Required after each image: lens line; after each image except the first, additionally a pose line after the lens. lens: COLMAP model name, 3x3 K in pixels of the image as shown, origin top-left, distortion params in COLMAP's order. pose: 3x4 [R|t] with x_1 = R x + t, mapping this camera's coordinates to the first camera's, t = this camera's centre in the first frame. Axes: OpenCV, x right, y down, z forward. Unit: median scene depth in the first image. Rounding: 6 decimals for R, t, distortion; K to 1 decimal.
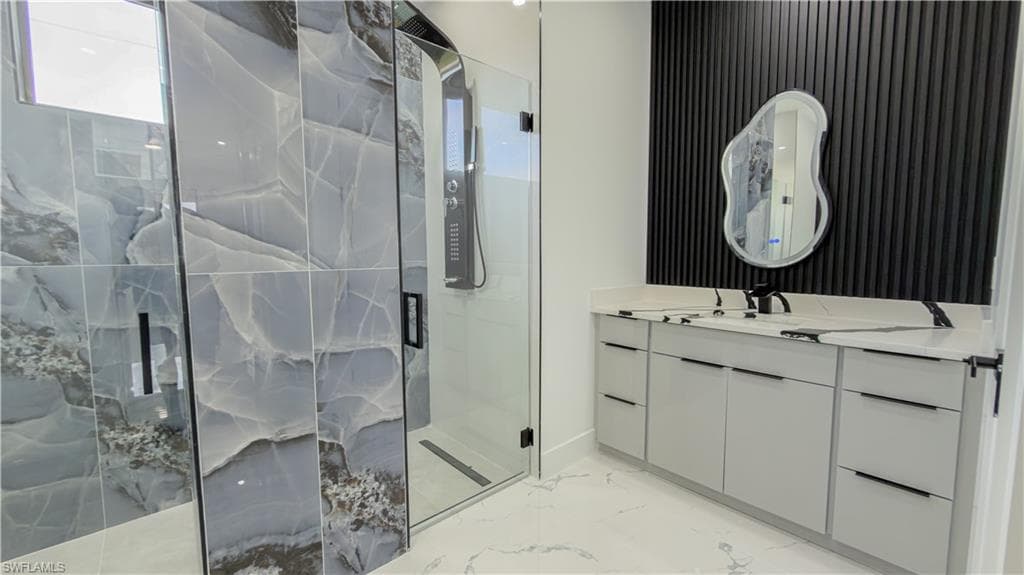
lens RADIAL K [[406.1, 0, 516.4], [0, 406.1, 287.9], [0, 0, 1]] dist [-0.002155, 0.001531]
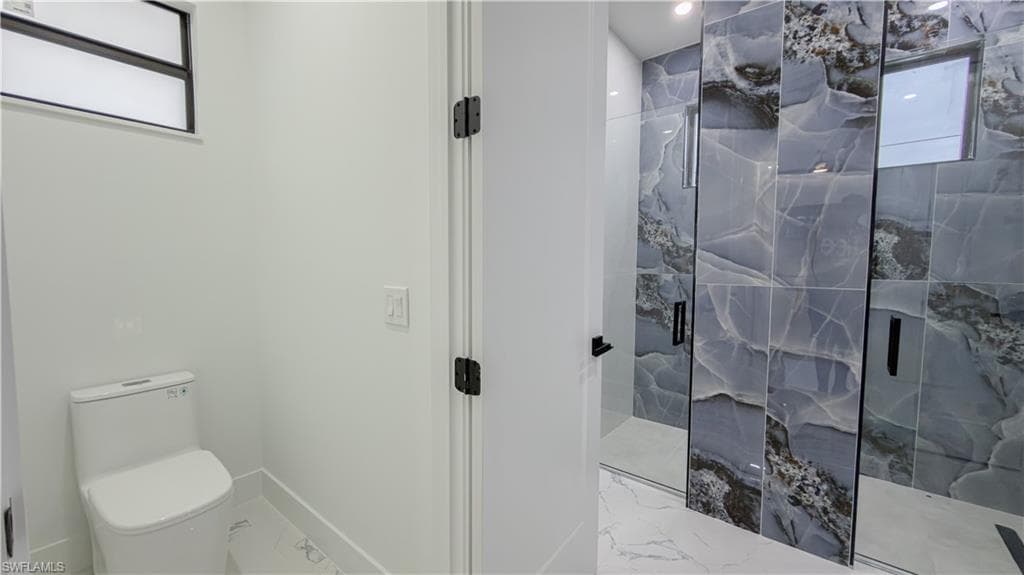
lens RADIAL K [[406.1, 0, 512.5], [0, 406.1, 287.5], [0, 0, 1]] dist [-0.002155, 0.001531]
pose [[0.157174, 0.070316, -0.985064, 0.645056], [-0.089418, 0.994378, 0.056713, -0.035990], [0.983514, 0.079169, 0.162578, -0.061866]]
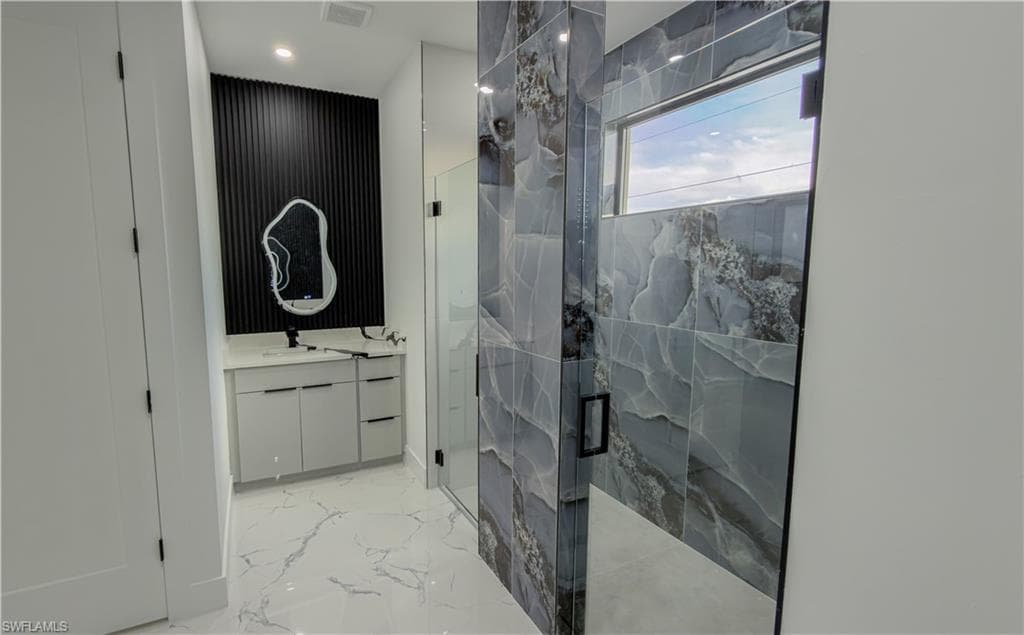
lens RADIAL K [[451.7, 0, 458.1], [0, 451.7, 318.4], [0, 0, 1]] dist [-0.003515, -0.000082]
pose [[-0.297597, 0.113922, -0.947870, 0.864196], [-0.076662, 0.986797, 0.142670, -0.314332], [0.951608, 0.115124, -0.284935, 1.166223]]
